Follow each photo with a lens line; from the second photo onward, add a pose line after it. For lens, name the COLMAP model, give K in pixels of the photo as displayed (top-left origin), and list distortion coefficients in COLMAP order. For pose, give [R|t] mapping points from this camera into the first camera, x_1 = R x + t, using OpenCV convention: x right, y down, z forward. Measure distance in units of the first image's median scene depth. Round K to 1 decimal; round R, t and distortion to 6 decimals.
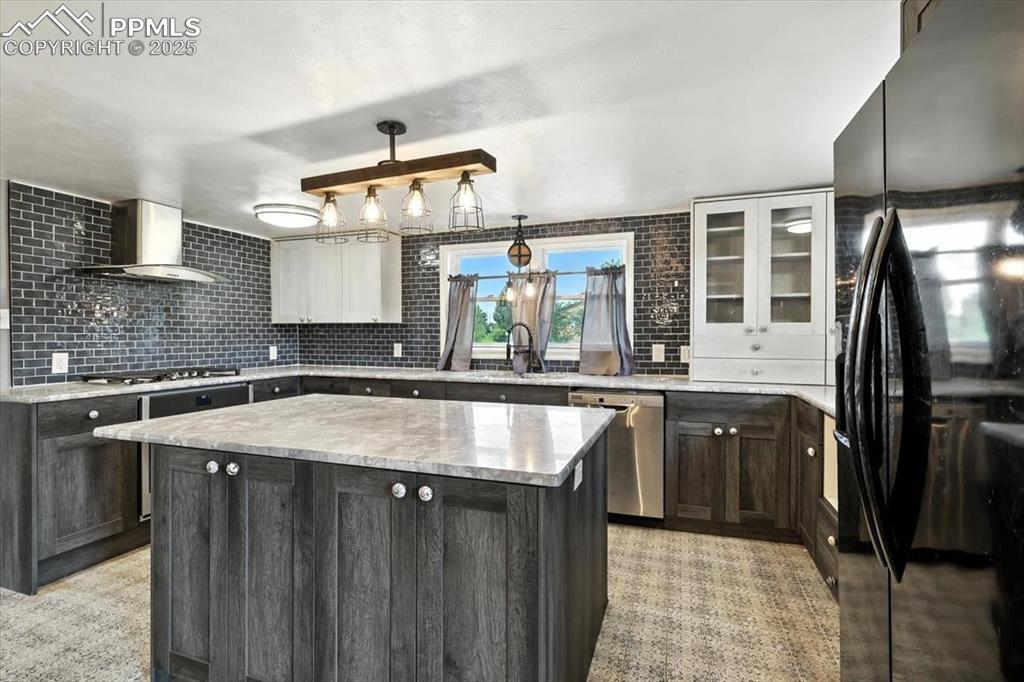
lens RADIAL K [[491.7, 0, 508.0], [0, 491.7, 335.4], [0, 0, 1]] dist [0.001269, -0.000012]
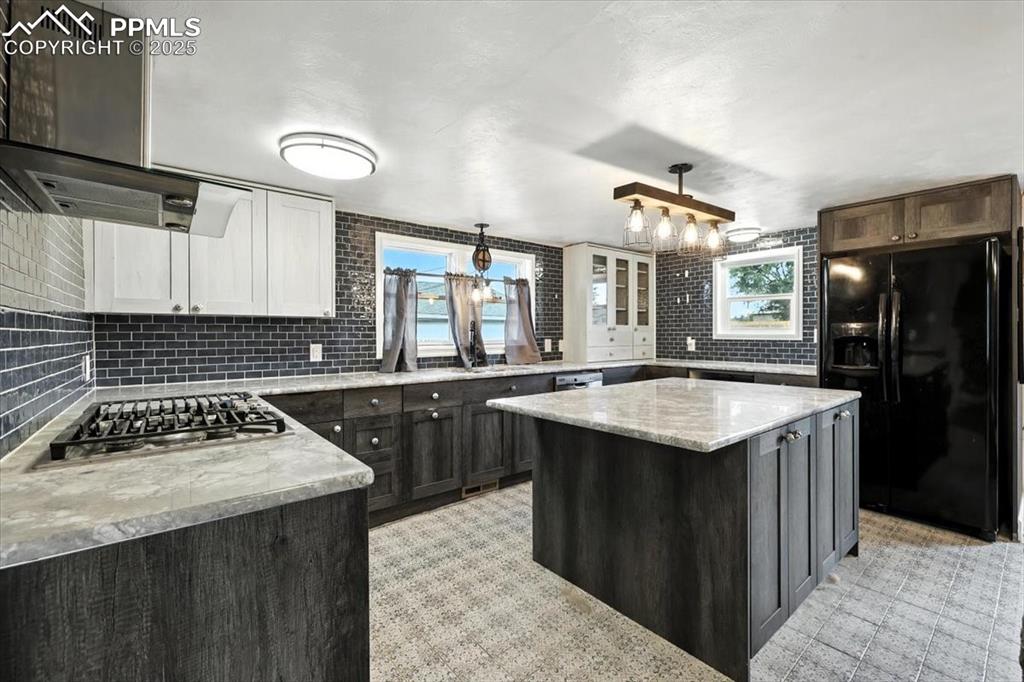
lens RADIAL K [[433.8, 0, 517.7], [0, 433.8, 333.9], [0, 0, 1]] dist [0.000515, 0.000881]
pose [[0.509711, -0.004279, 0.860335, -0.770936], [0.004199, 0.999988, 0.002485, -0.000151], [-0.860335, 0.002346, 0.509723, 0.435334]]
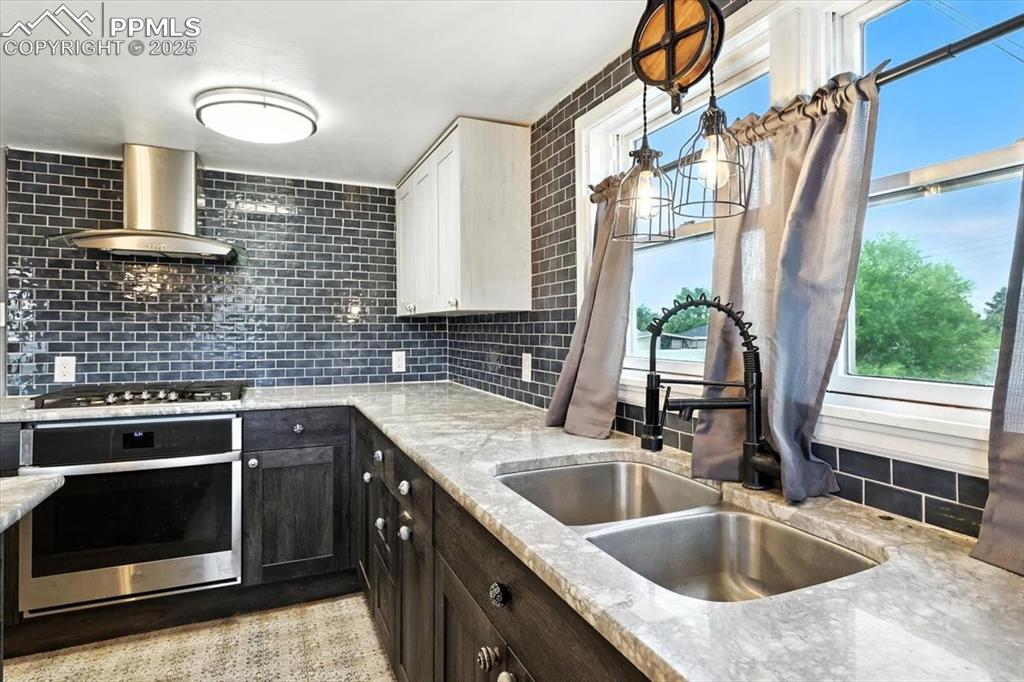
lens RADIAL K [[545.8, 0, 506.7], [0, 545.8, 327.3], [0, 0, 1]] dist [0.001644, 0.001679]
pose [[0.687289, -0.002733, -0.726379, 0.174212], [-0.003280, 0.999971, -0.006866, -0.006007], [0.726376, 0.007101, 0.687260, 0.729733]]
